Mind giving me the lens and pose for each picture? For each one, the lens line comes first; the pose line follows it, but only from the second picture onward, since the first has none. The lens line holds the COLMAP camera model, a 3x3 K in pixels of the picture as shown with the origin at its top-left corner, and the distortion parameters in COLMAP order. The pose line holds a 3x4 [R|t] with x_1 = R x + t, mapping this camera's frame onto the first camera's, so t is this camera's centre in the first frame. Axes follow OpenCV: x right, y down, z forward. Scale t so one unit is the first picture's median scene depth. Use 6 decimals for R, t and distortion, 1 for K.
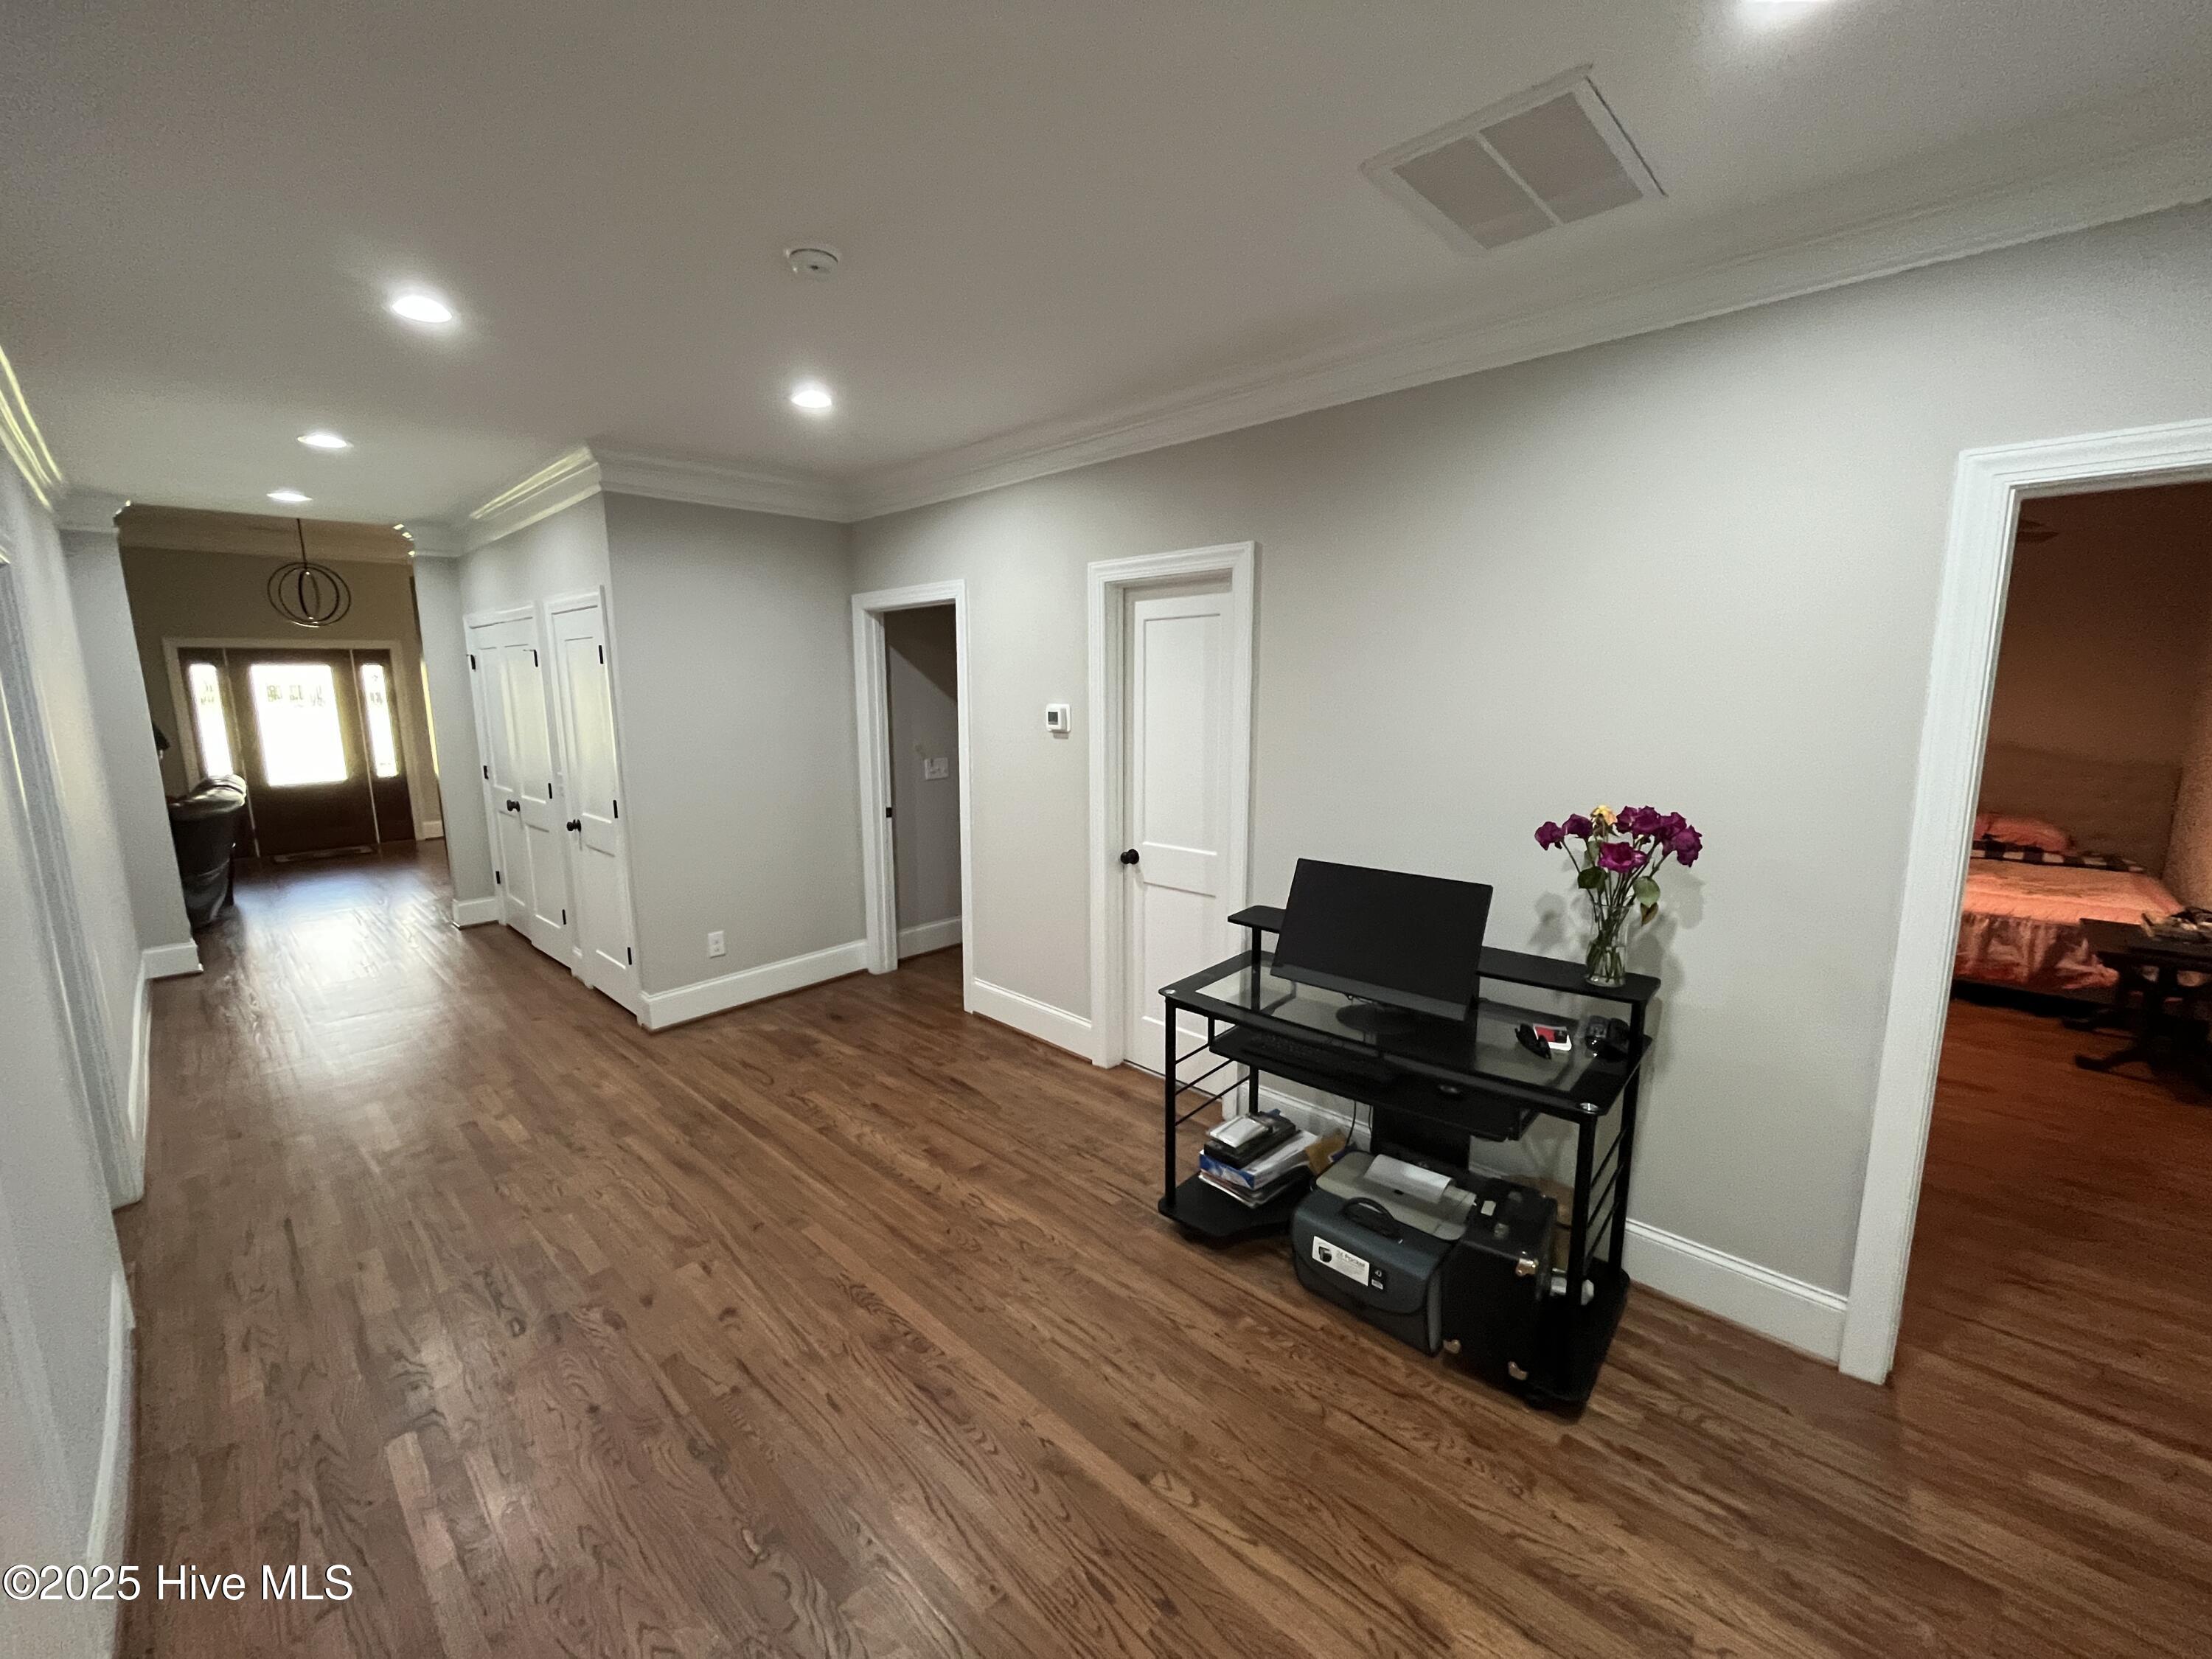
lens RADIAL K [[893.6, 0, 1103.6], [0, 893.6, 827.9], [0, 0, 1]] dist [-0.001275, -0.000780]
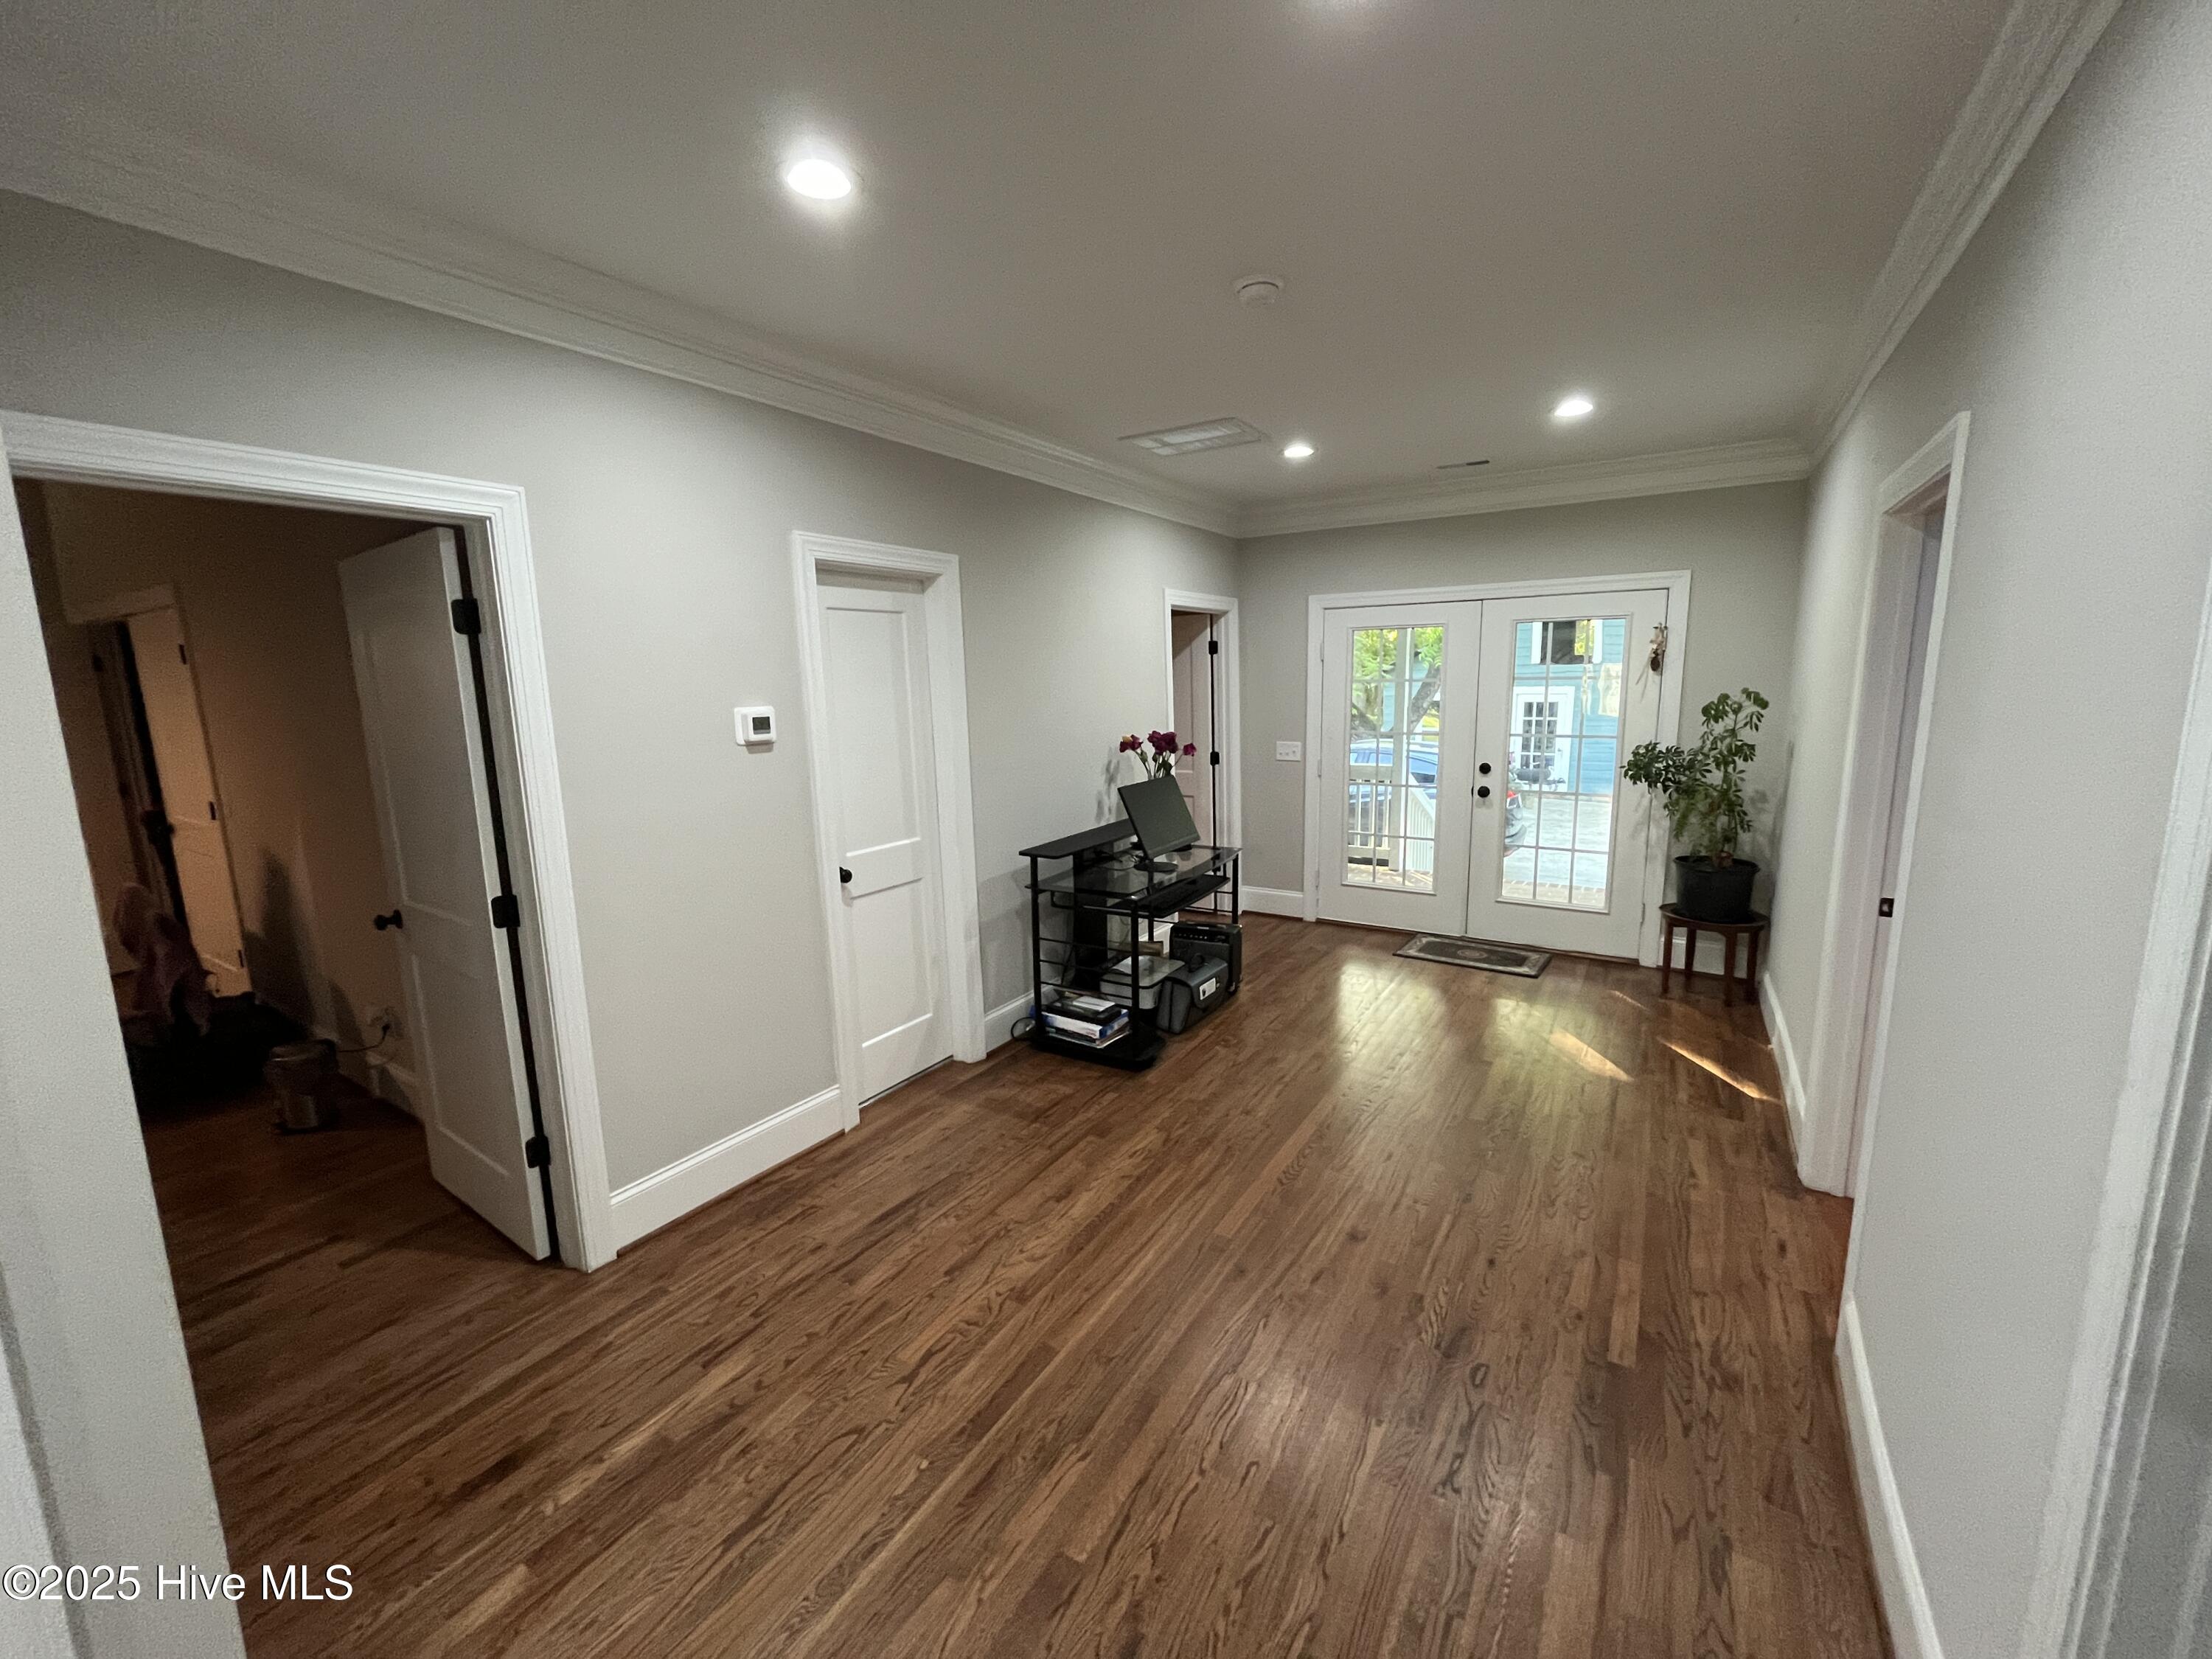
lens RADIAL K [[893.6, 0, 1098.4], [0, 893.6, 828.1], [0, 0, 1]] dist [-0.001275, -0.000780]
pose [[-0.192293, -0.149021, 0.969957, -0.909987], [0.183191, 0.965577, 0.184666, -0.134975], [-0.964087, 0.213197, -0.158374, 0.925836]]
